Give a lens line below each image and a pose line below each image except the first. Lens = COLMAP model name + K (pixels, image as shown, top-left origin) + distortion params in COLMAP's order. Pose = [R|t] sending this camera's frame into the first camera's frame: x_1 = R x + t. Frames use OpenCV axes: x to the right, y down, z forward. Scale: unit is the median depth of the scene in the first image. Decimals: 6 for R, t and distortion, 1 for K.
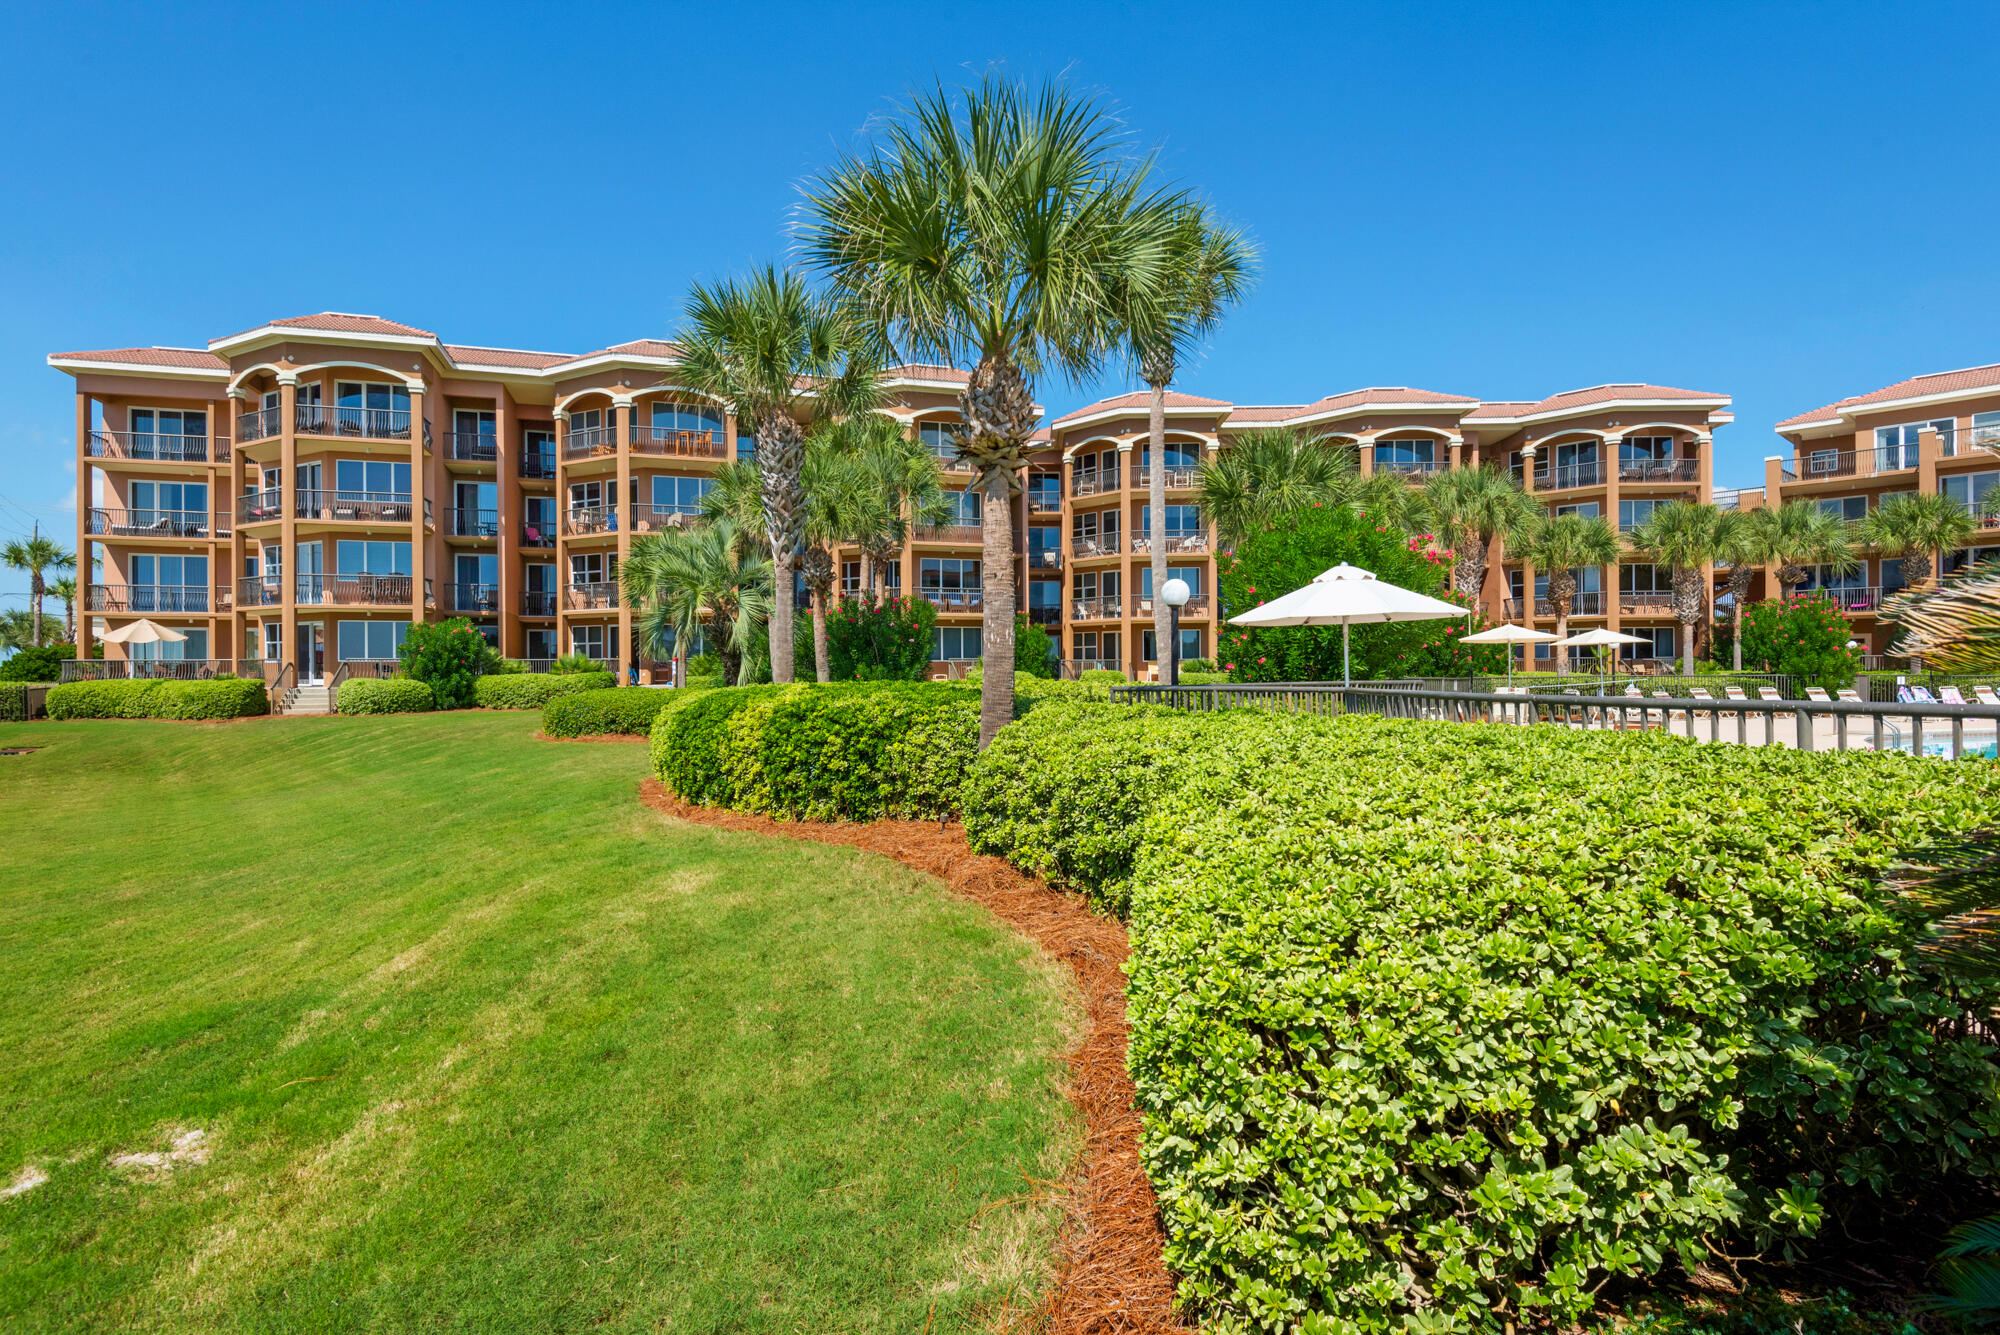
lens RADIAL K [[1041.4, 0, 981.2], [0, 1041.4, 666.6], [0, 0, 1]] dist [0.005621, -0.004951]
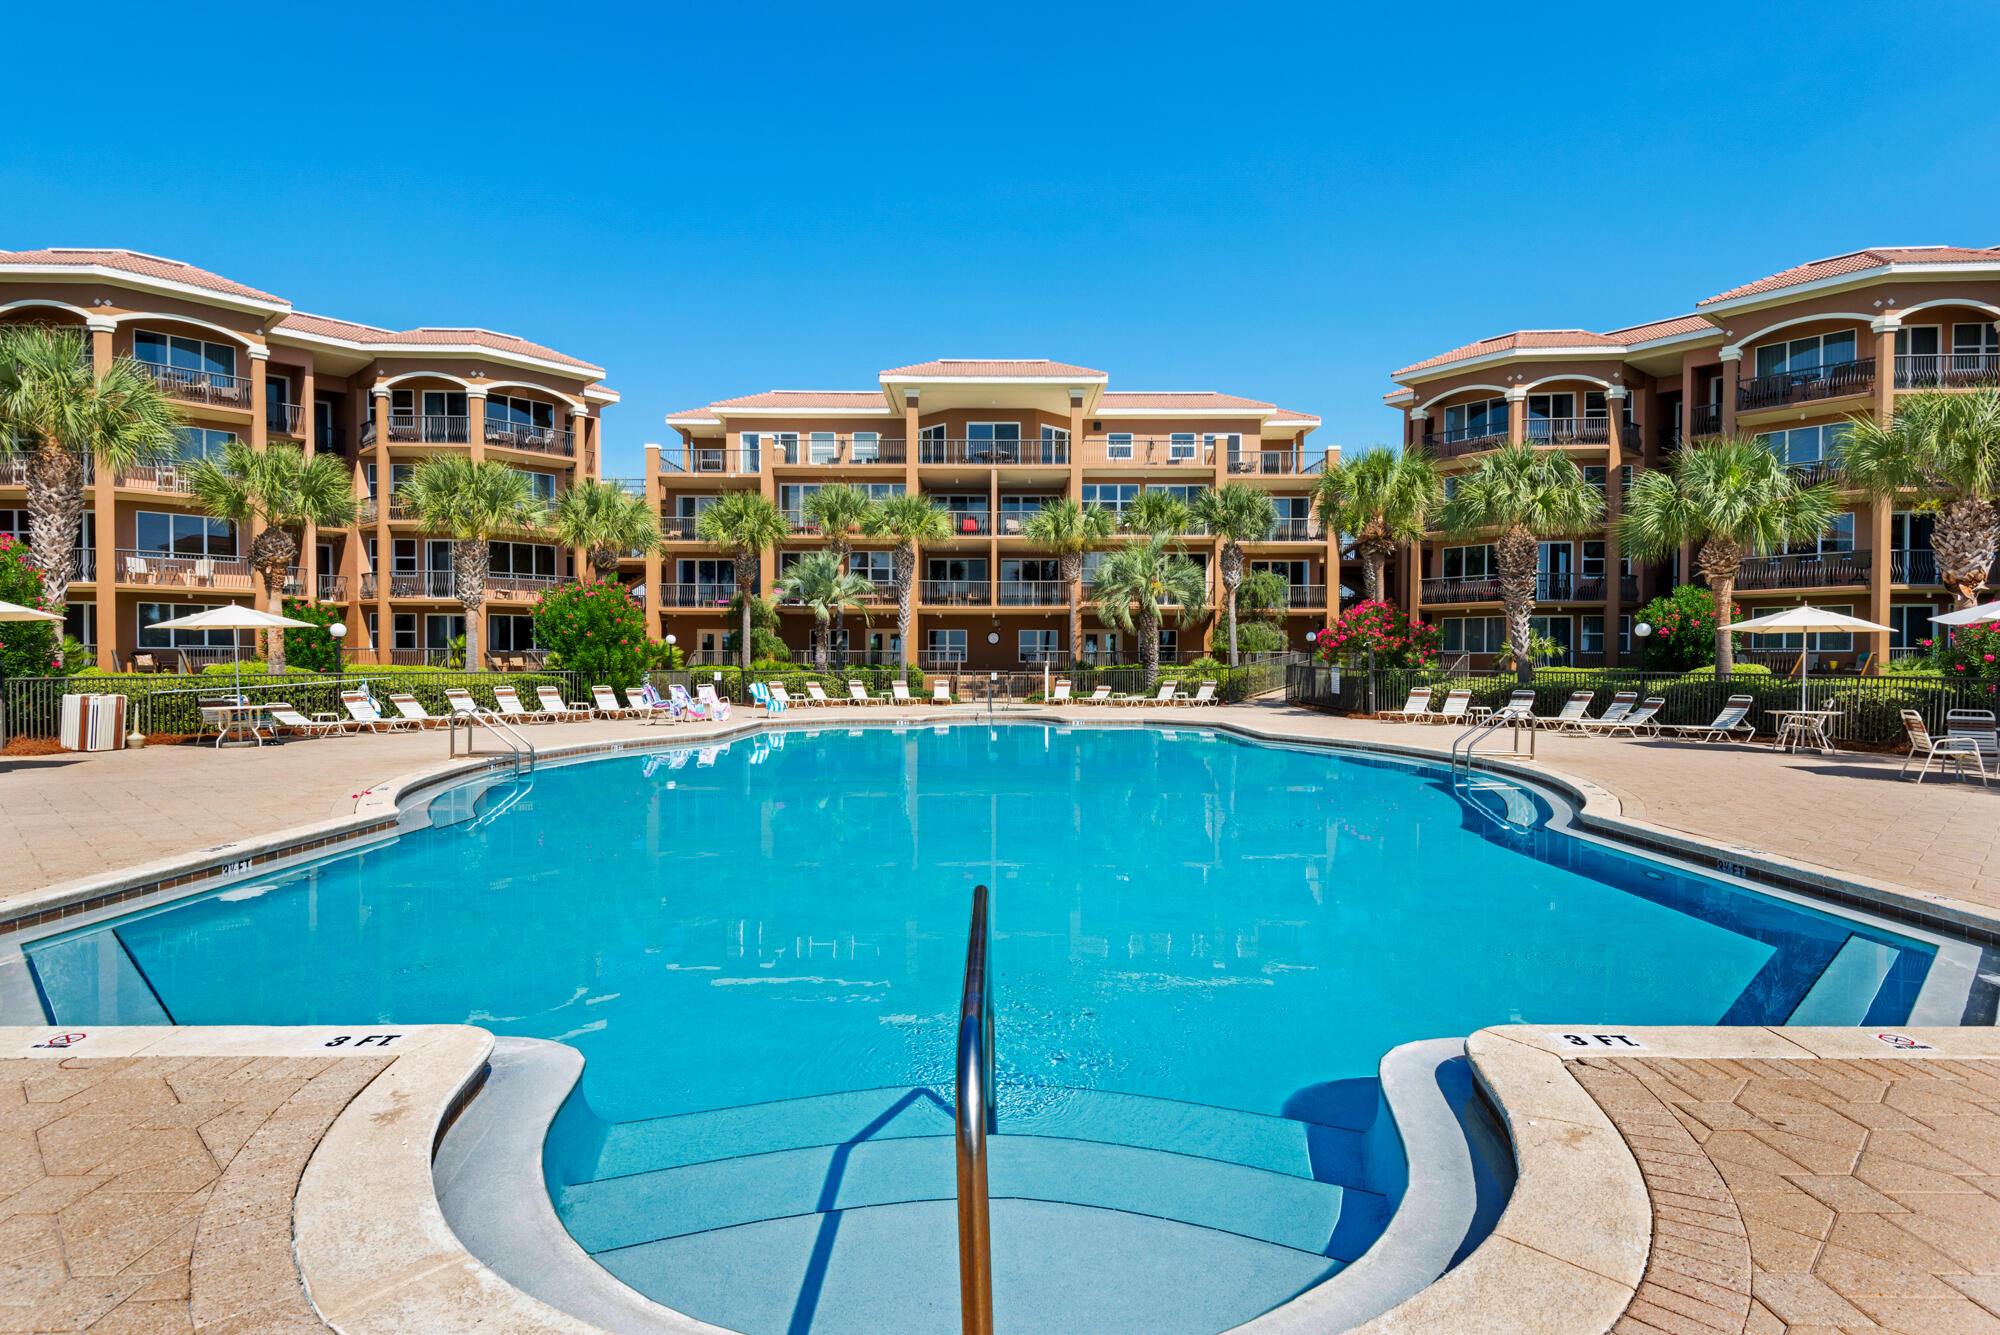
lens RADIAL K [[1041.4, 0, 1008.6], [0, 1041.4, 692.4], [0, 0, 1]] dist [0.005621, -0.004951]
pose [[0.656291, -0.018188, 0.754289, 0.269443], [-0.010833, 0.999379, 0.033524, -0.005863], [-0.754431, -0.030173, 0.655686, 0.114749]]
